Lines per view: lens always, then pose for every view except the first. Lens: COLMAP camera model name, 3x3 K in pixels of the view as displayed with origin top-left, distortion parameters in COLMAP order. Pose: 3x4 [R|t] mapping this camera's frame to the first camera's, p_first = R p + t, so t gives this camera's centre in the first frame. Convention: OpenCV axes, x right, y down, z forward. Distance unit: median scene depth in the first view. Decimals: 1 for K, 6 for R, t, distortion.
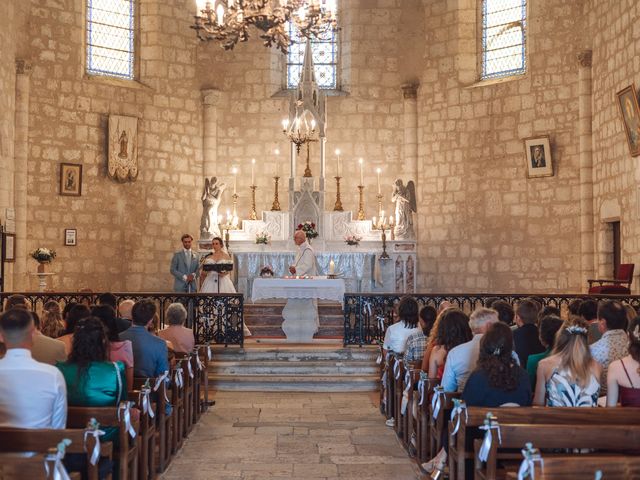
lens RADIAL K [[974.8, 0, 320.0], [0, 974.8, 240.0], [0, 0, 1]] dist [-0.013024, 0.051084]
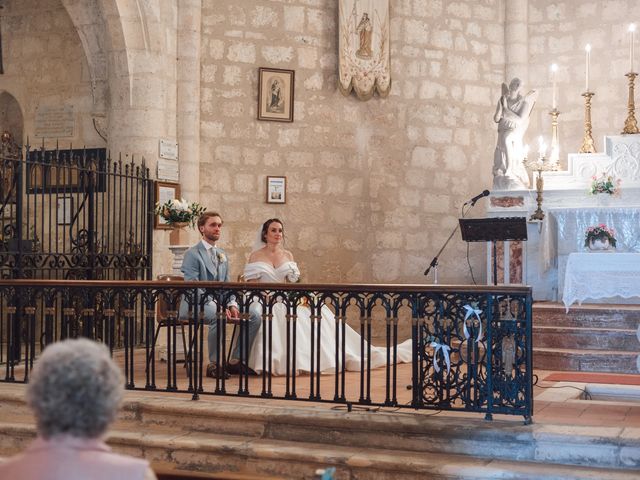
lens RADIAL K [[974.8, 0, 320.0], [0, 974.8, 240.0], [0, 0, 1]] dist [-0.013024, 0.051084]
pose [[0.932610, -0.006398, -0.360828, -0.011062], [0.010698, 0.999894, 0.009920, 0.022115], [0.360726, -0.013112, 0.932580, 0.430301]]
